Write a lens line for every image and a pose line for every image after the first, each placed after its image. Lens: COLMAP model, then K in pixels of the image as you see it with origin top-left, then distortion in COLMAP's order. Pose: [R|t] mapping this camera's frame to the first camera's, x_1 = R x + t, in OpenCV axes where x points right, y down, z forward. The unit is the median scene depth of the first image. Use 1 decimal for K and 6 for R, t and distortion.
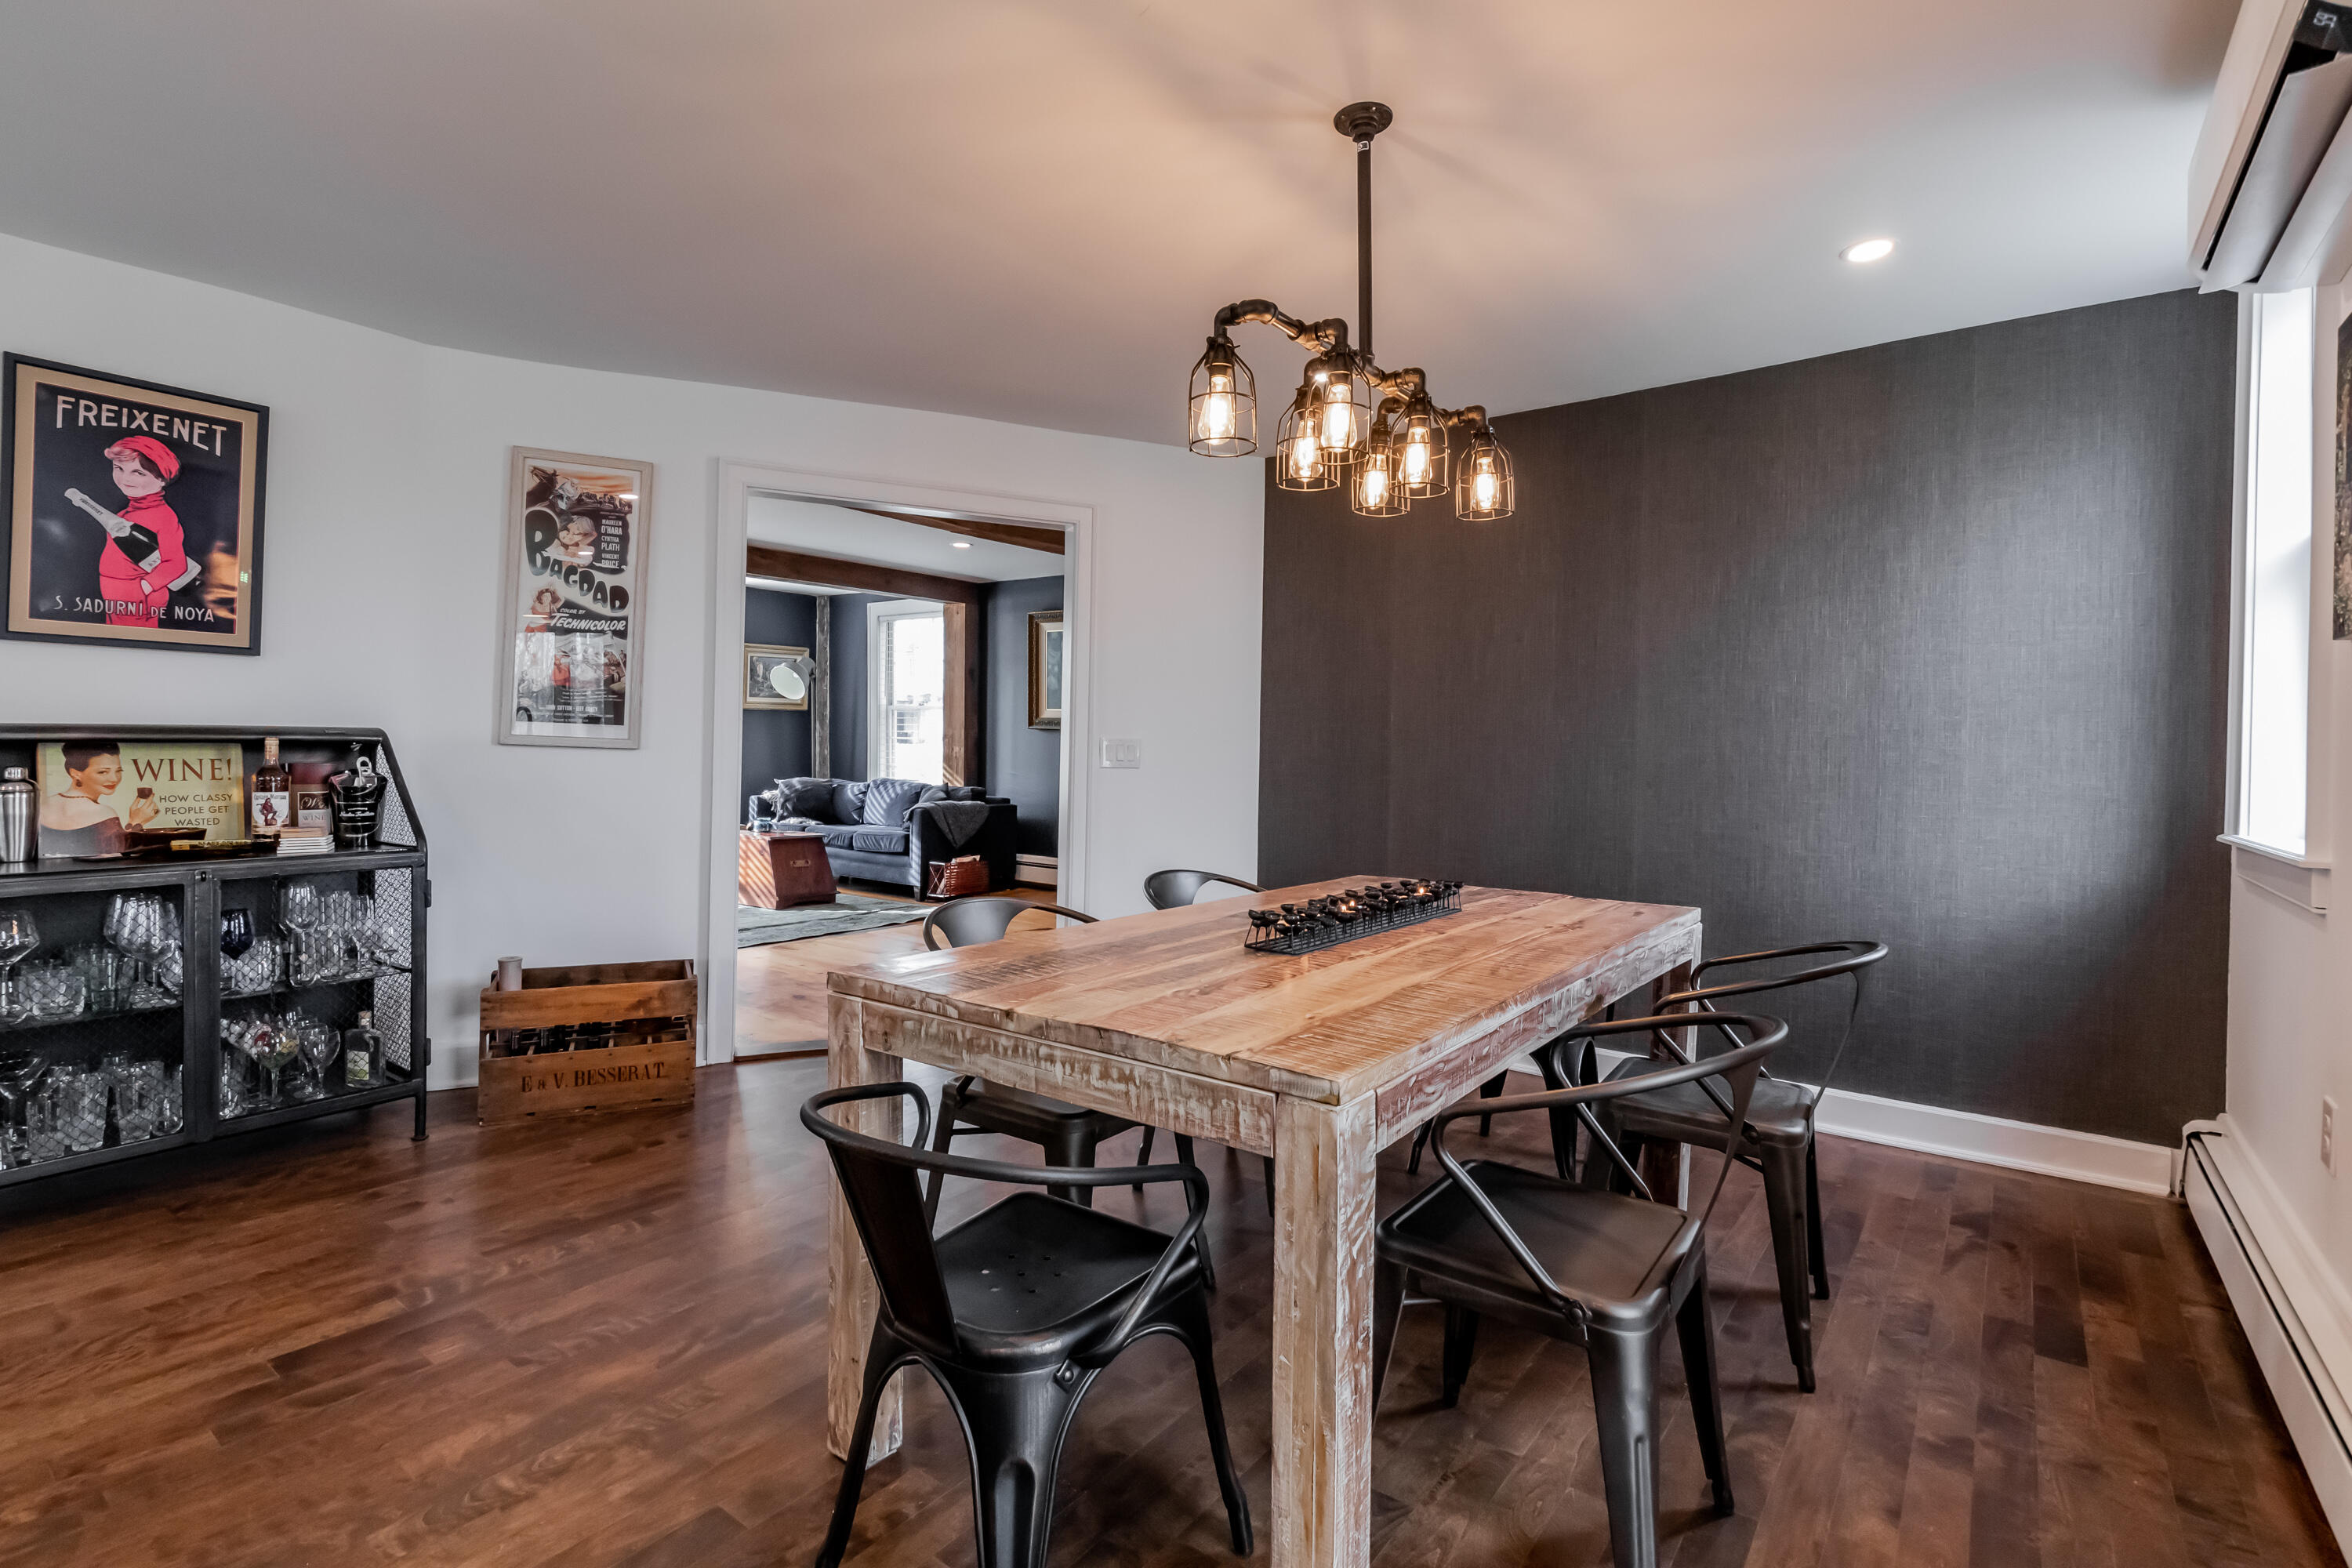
lens RADIAL K [[1111.7, 0, 1185.2], [0, 1111.7, 750.1], [0, 0, 1]] dist [-0.007887, 0.000853]
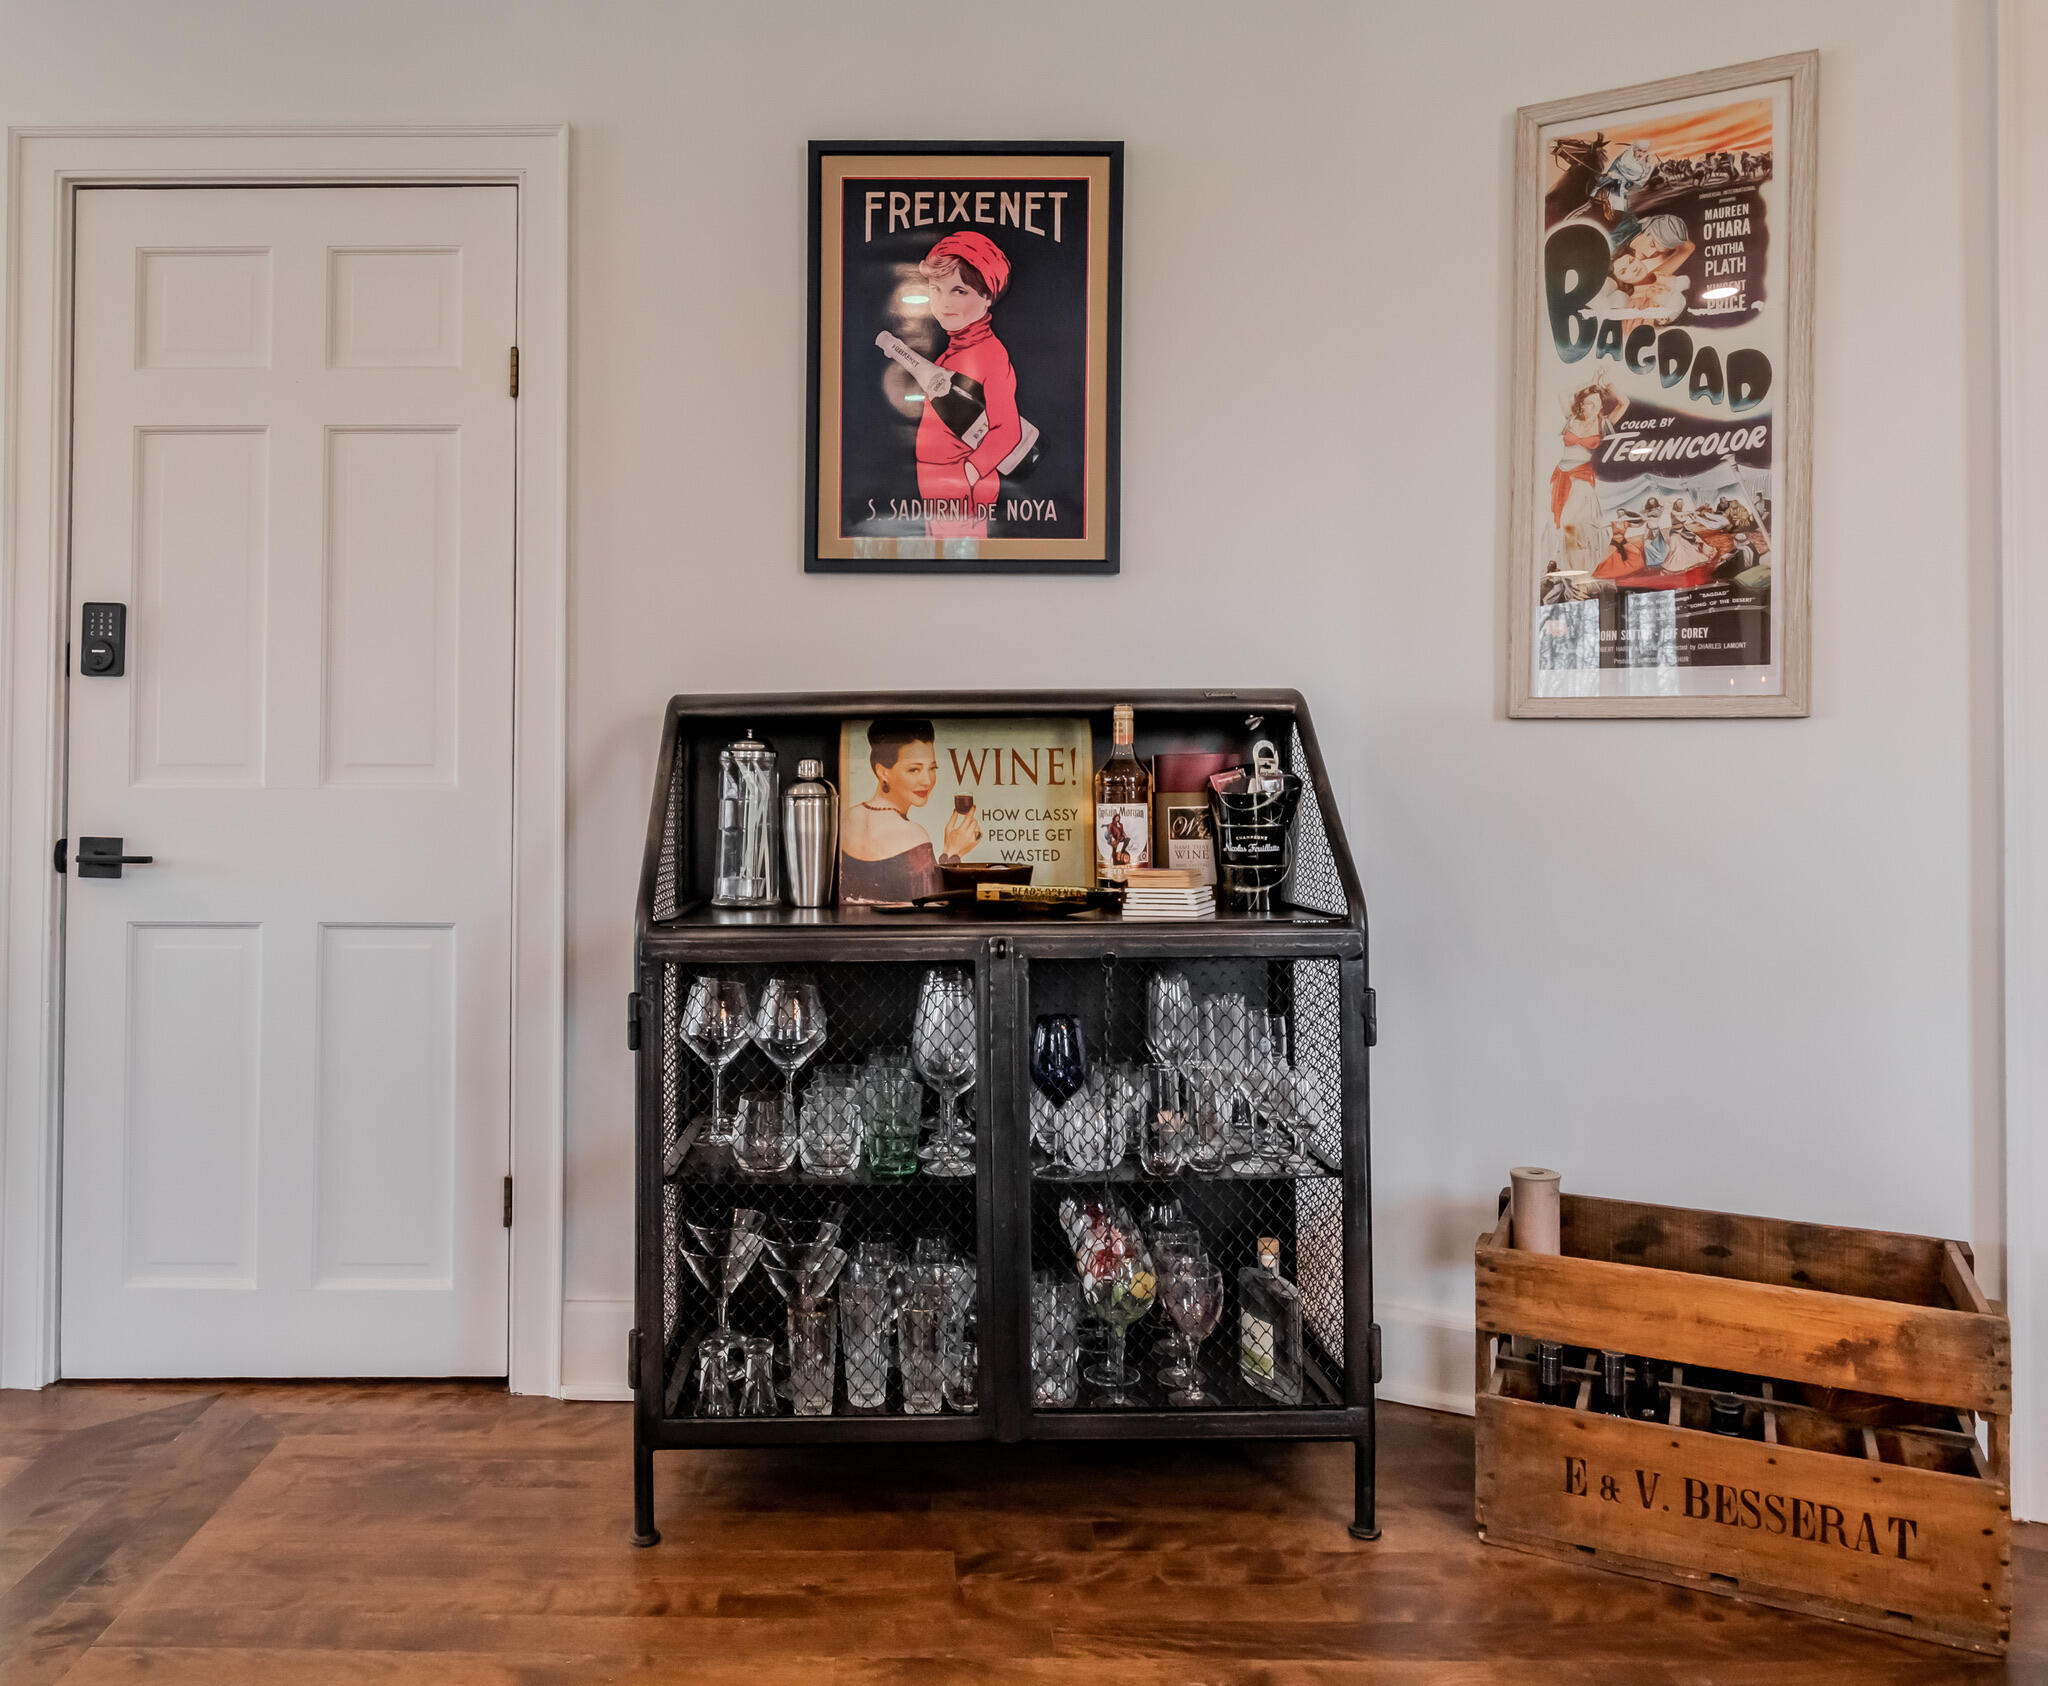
lens RADIAL K [[1504.3, 0, 889.0], [0, 1504.3, 762.5], [0, 0, 1]] dist [-0.000544, -0.010069]
pose [[0.584154, -0.034684, -0.810901, -0.274096], [0.003605, 0.999188, -0.040141, 0.044972], [0.811635, 0.020525, 0.583805, 0.447744]]
